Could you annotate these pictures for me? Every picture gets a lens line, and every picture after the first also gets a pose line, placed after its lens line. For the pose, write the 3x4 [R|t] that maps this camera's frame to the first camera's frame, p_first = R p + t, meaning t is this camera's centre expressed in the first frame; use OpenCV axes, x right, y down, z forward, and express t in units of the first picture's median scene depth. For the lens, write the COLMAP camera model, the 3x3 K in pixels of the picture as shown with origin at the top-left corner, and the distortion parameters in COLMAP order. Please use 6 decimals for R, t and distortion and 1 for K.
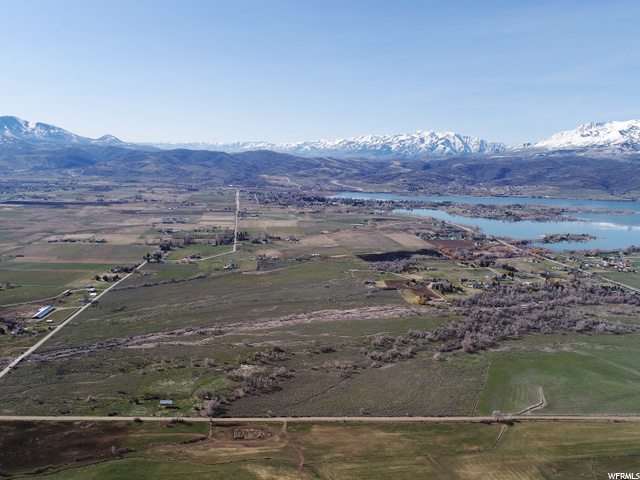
lens RADIAL K [[531.7, 0, 312.6], [0, 531.7, 243.0], [0, 0, 1]] dist [0.001318, 0.000692]
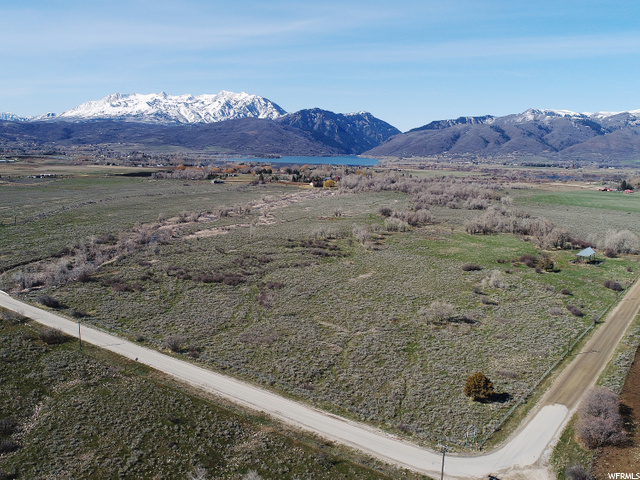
lens RADIAL K [[562.1, 0, 320.0], [0, 562.1, 240.0], [0, 0, 1]] dist [-0.005841, 0.000388]
pose [[0.649849, -0.129446, 0.748959, -0.198758], [0.117546, 0.990652, 0.069228, 0.062216], [-0.750919, 0.043050, 0.658990, 0.230505]]
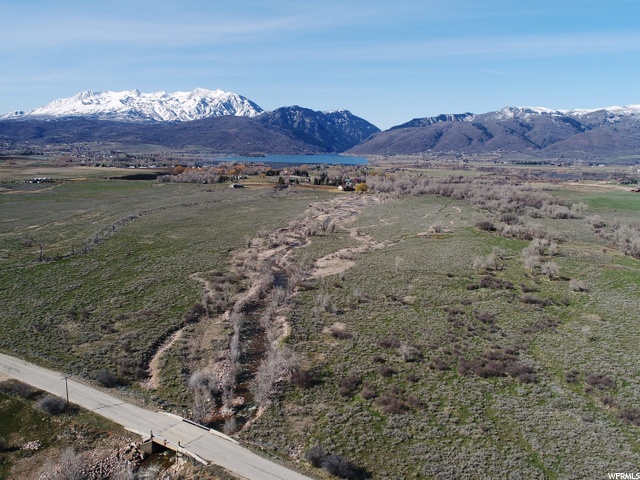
lens RADIAL K [[562.1, 0, 320.0], [0, 562.1, 240.0], [0, 0, 1]] dist [-0.005841, 0.000388]
pose [[0.613341, -0.139717, 0.777362, -0.196539], [0.125653, 0.988955, 0.078607, 0.053103], [-0.779759, 0.049465, 0.624122, 0.279307]]
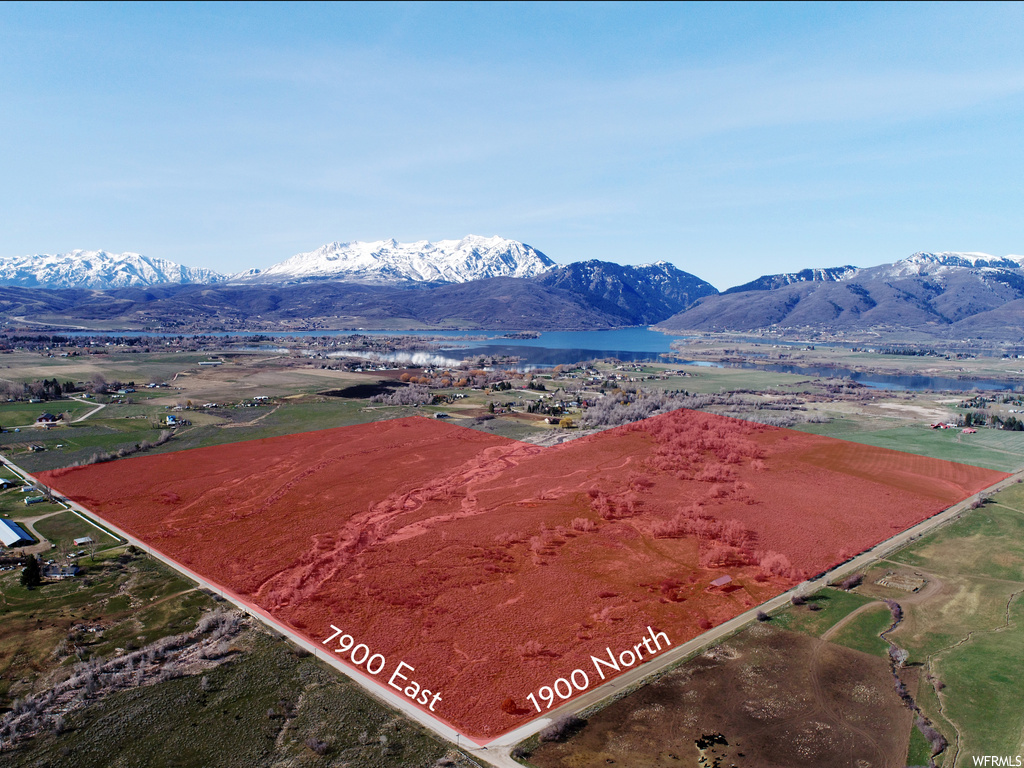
lens RADIAL K [[774.2, 0, 441.9], [0, 774.2, 428.3], [0, 0, 1]] dist [0.001111, -0.001826]
pose [[0.790548, -0.110906, 0.602274, -0.236775], [0.106475, 0.993378, 0.043167, 0.027367], [-0.603073, 0.030001, 0.797121, 0.156239]]
